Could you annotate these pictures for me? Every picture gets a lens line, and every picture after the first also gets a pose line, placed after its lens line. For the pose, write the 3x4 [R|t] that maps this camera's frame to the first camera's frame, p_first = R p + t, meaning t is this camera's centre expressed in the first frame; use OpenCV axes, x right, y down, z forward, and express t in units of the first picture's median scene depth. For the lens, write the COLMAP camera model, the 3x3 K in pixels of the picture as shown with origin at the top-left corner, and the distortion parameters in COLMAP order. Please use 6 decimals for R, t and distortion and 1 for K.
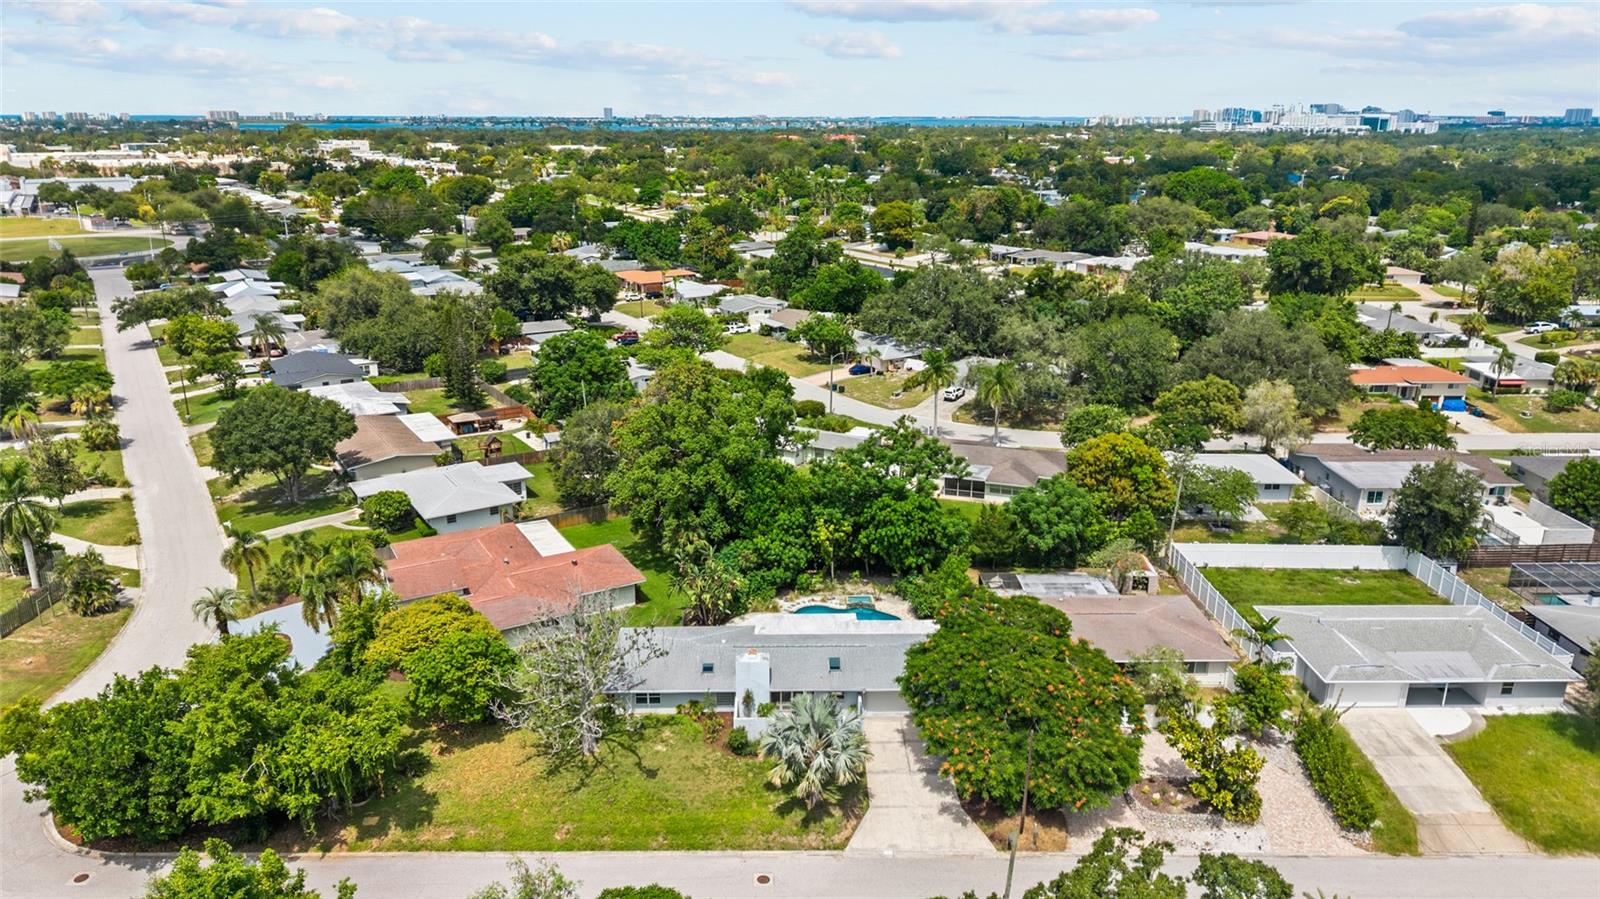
lens RADIAL K [[1066.0, 0, 795.4], [0, 1066.0, 449.6], [0, 0, 1]] dist [-0.003898, -0.001184]
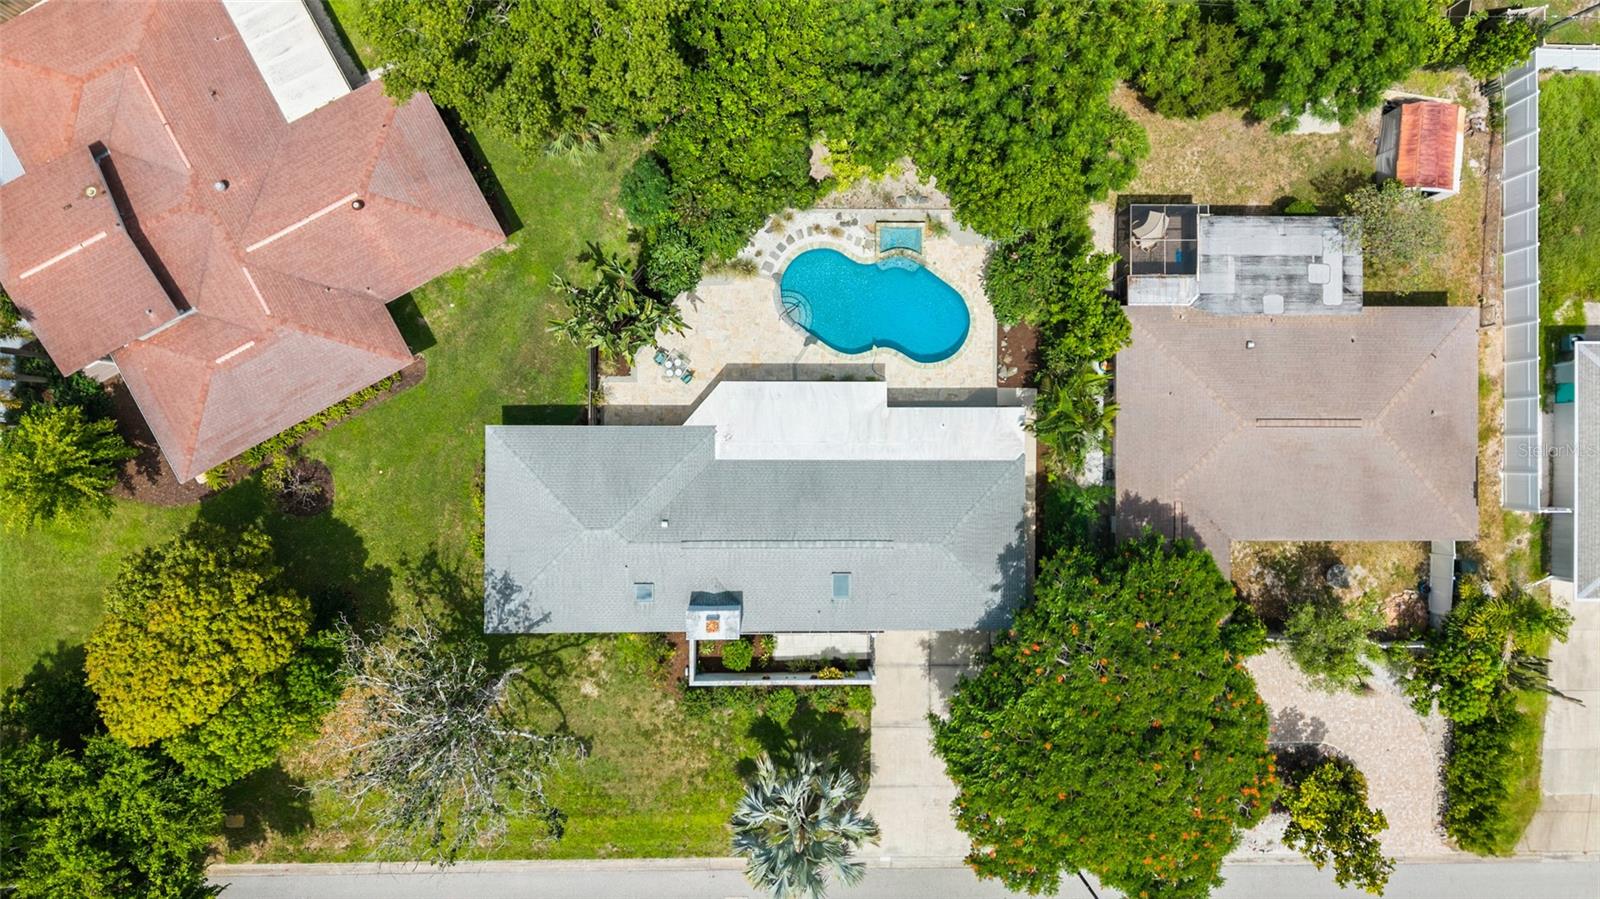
lens RADIAL K [[1066.0, 0, 800.3], [0, 1066.0, 450.5], [0, 0, 1]] dist [-0.003898, -0.001184]
pose [[0.999427, 0.016168, 0.029745, -0.009282], [-0.033412, 0.329189, 0.943673, -0.499819], [0.005466, -0.944126, 0.329540, 1.005739]]
